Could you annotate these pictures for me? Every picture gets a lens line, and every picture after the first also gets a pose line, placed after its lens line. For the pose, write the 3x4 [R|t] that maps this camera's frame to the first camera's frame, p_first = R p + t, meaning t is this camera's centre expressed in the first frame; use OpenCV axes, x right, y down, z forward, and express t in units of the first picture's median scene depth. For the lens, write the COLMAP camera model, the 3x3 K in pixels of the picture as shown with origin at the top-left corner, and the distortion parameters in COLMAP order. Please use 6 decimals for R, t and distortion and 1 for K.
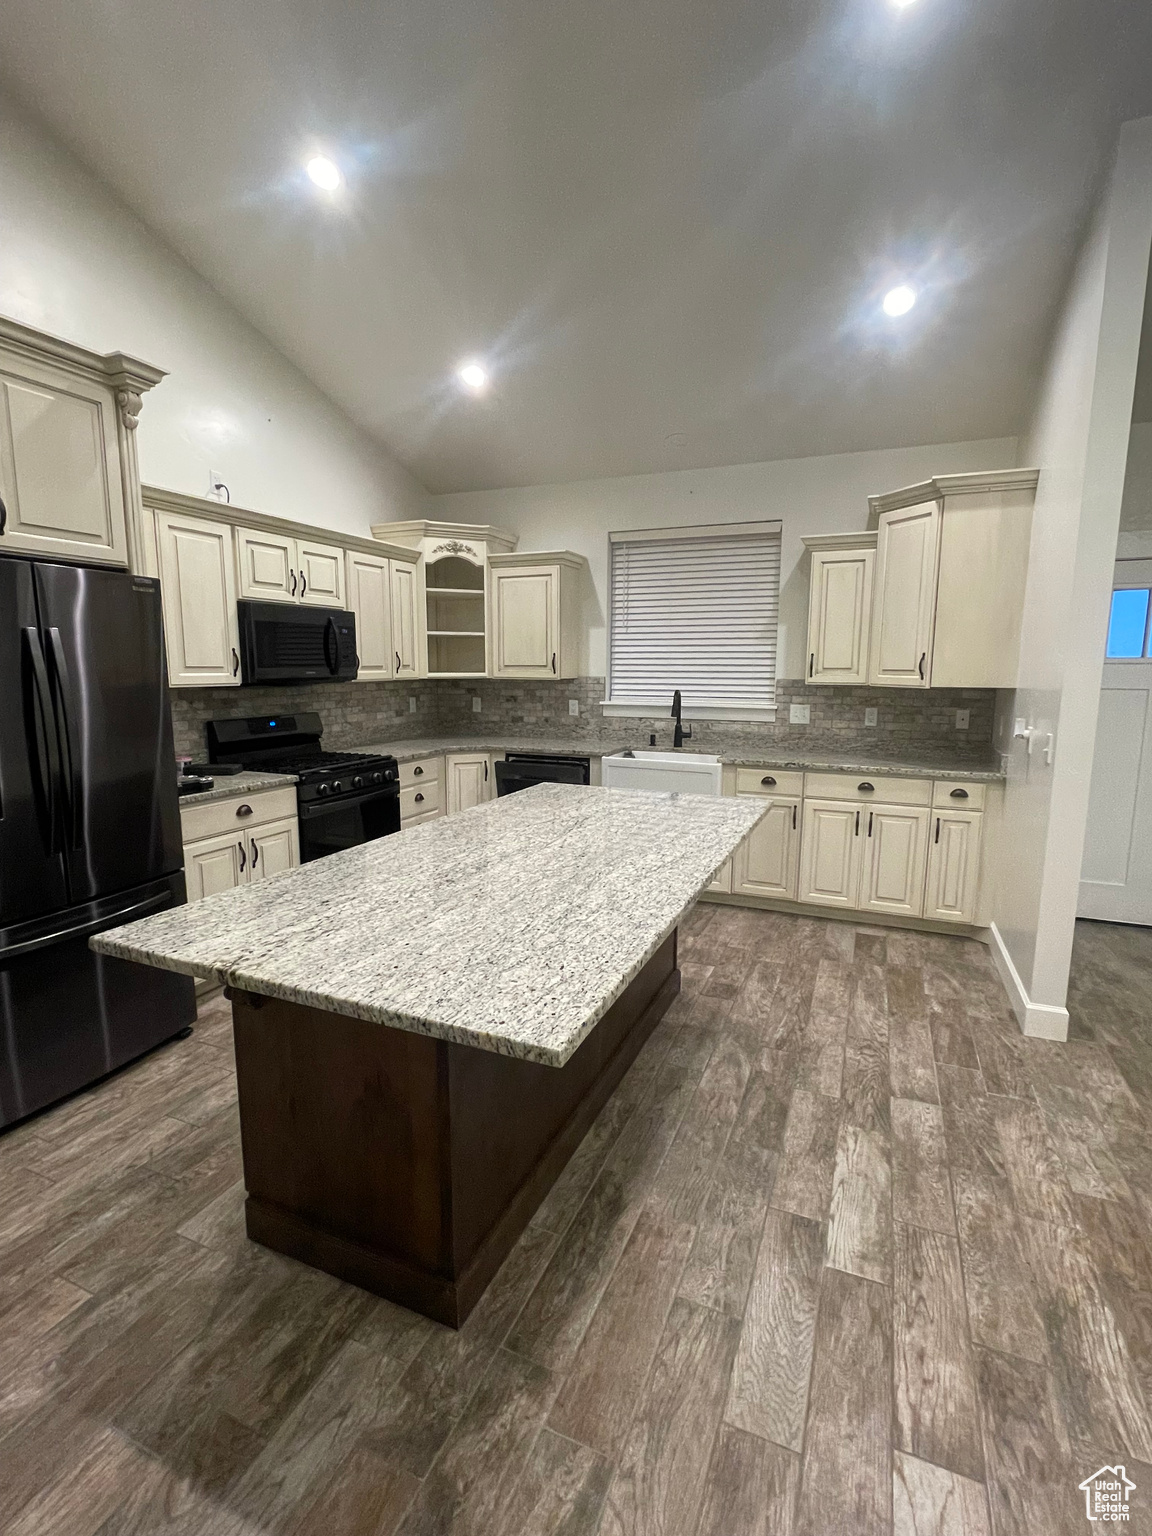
lens RADIAL K [[714.4, 0, 577.1], [0, 714.4, 768.7], [0, 0, 1]] dist [0.005068, 0.000005]
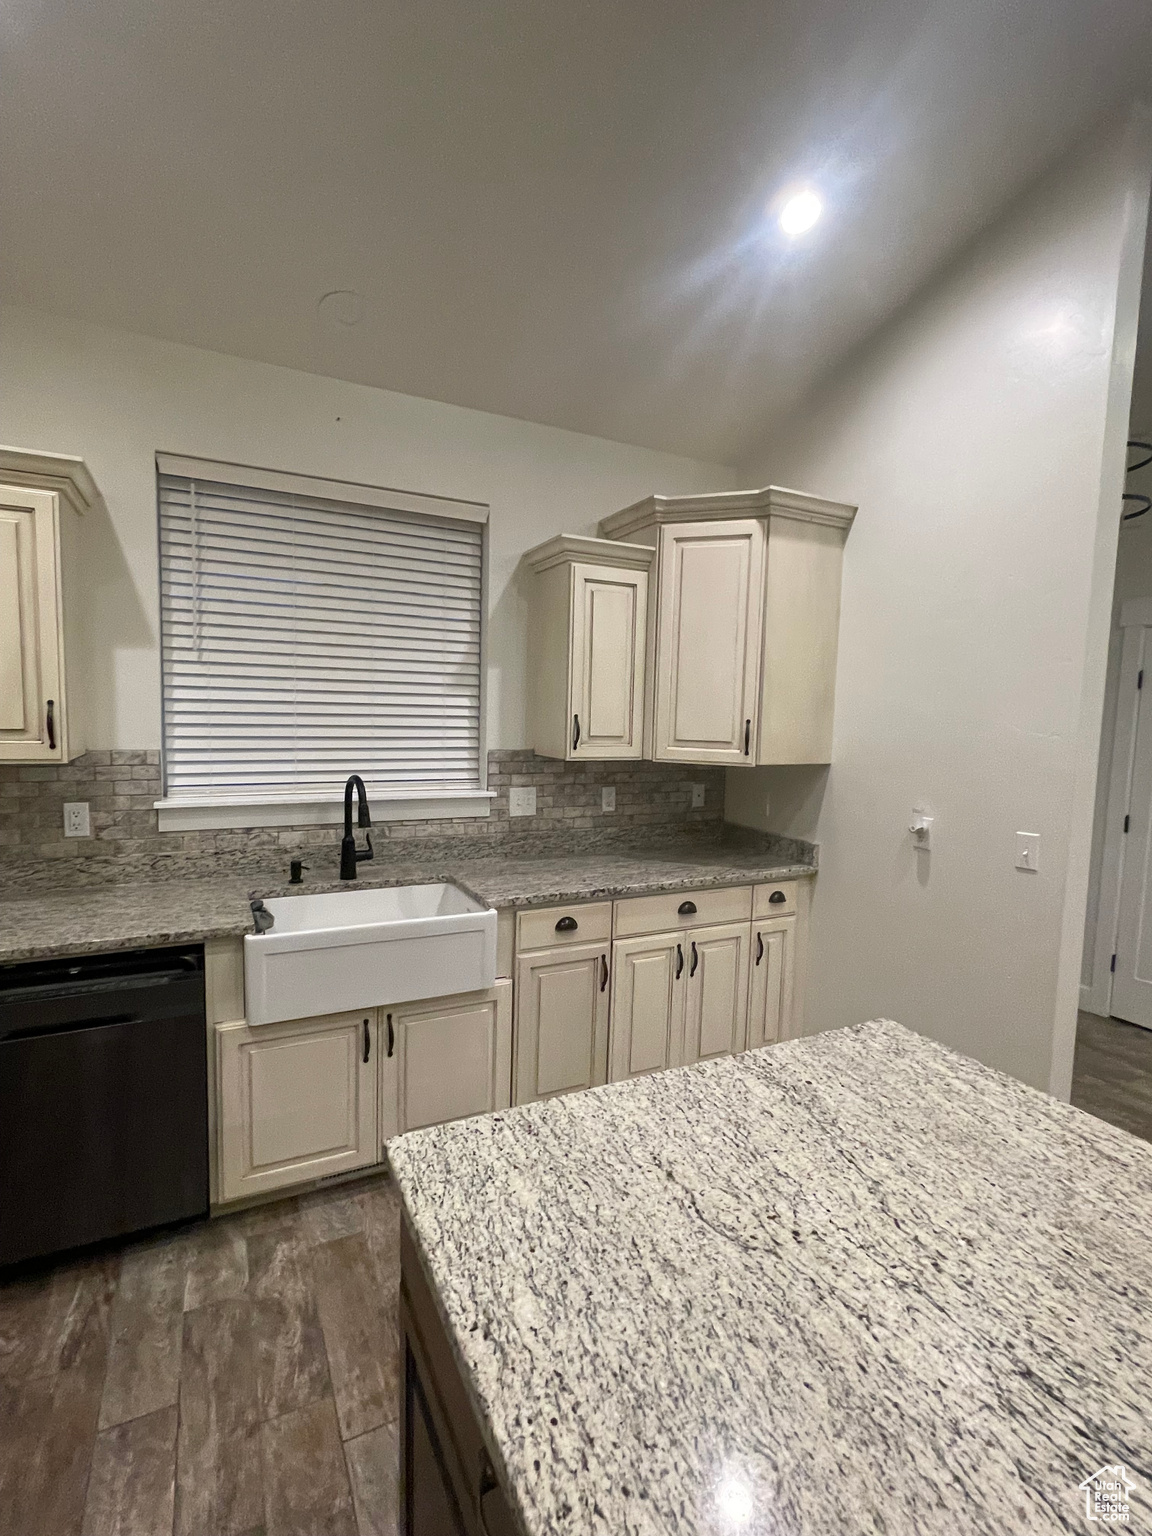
lens RADIAL K [[714.4, 0, 574.1], [0, 714.4, 769.0], [0, 0, 1]] dist [0.005068, 0.000005]
pose [[0.643072, -0.050117, 0.764164, -0.167697], [0.088318, 0.996052, -0.008998, -0.098018], [-0.760696, 0.073276, 0.644959, 0.540168]]
